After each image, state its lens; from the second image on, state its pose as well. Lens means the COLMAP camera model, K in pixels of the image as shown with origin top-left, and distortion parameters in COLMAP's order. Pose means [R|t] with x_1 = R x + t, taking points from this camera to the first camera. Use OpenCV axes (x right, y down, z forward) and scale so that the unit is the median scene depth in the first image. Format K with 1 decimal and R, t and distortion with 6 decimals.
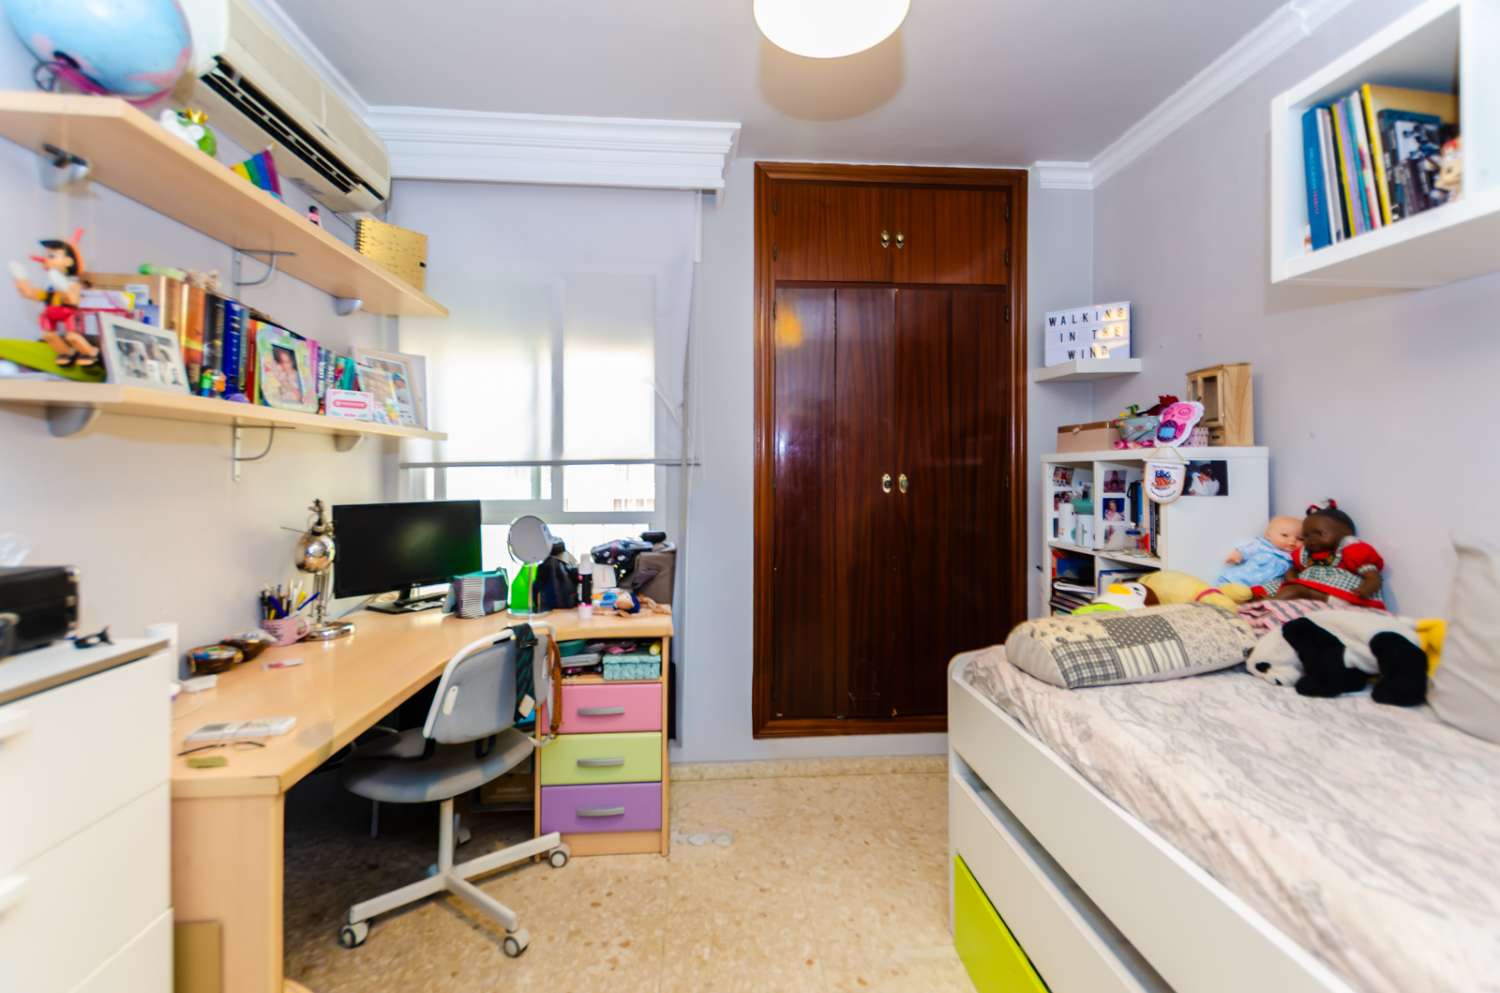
lens RADIAL K [[607.7, 0, 830.5], [0, 607.7, 495.1], [0, 0, 1]] dist [0.011277, -0.009576]
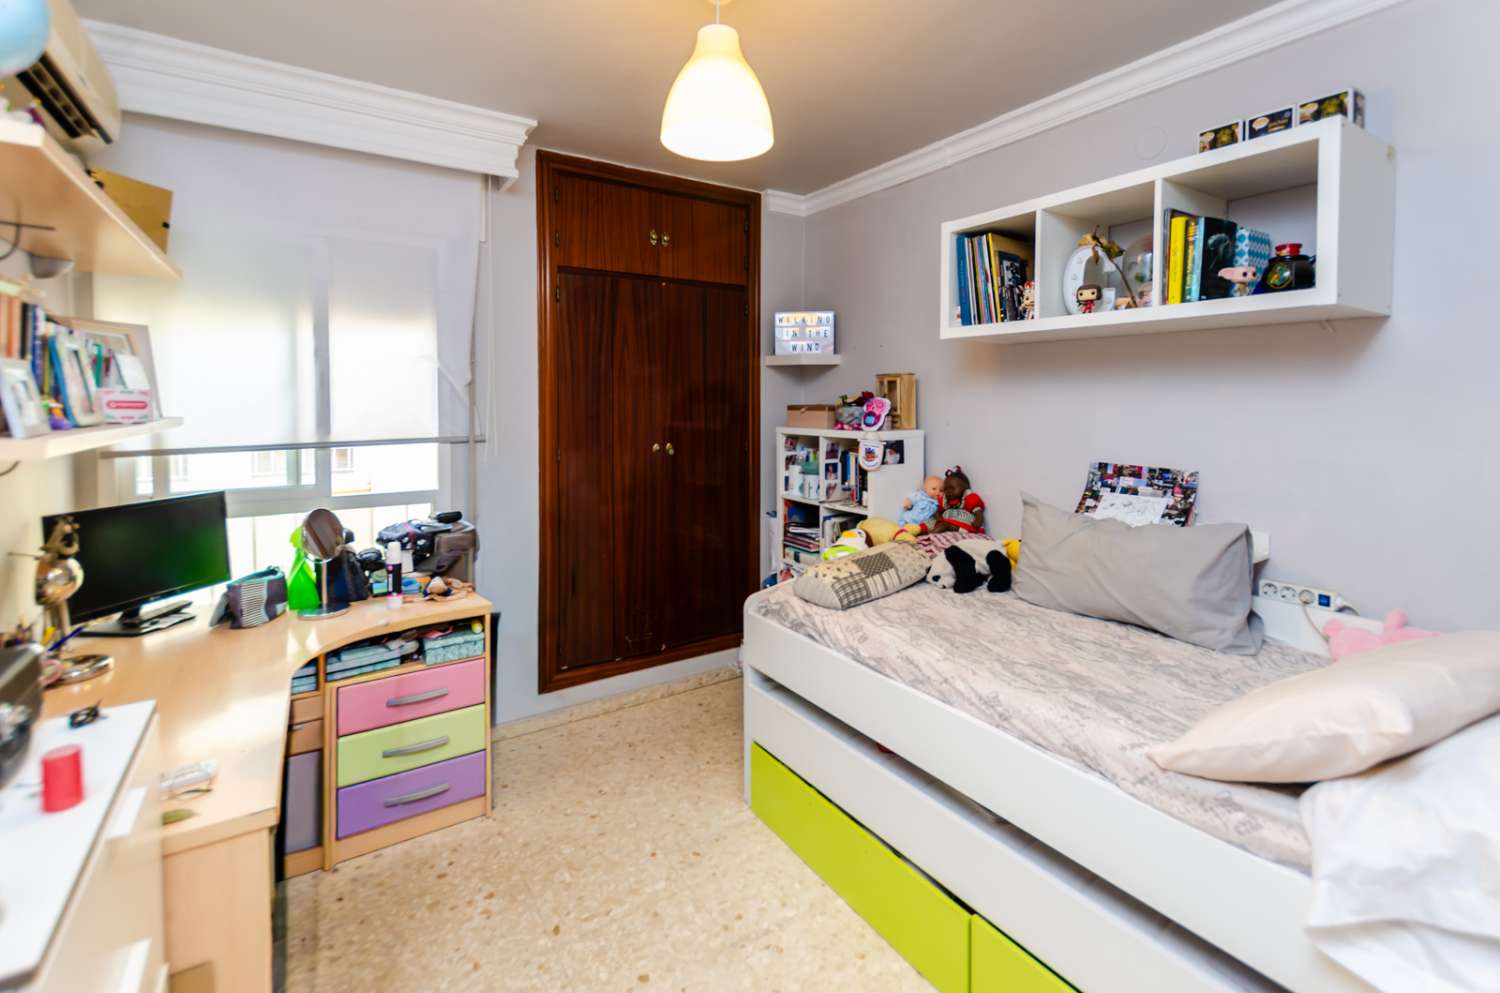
lens RADIAL K [[669.5, 0, 749.3], [0, 669.5, 413.9], [0, 0, 1]] dist [0.000521, -0.000621]
pose [[0.875905, -0.010785, 0.482363, -0.490874], [-0.004109, 0.999547, 0.029810, -0.174352], [-0.482466, -0.028093, 0.875464, -0.263668]]
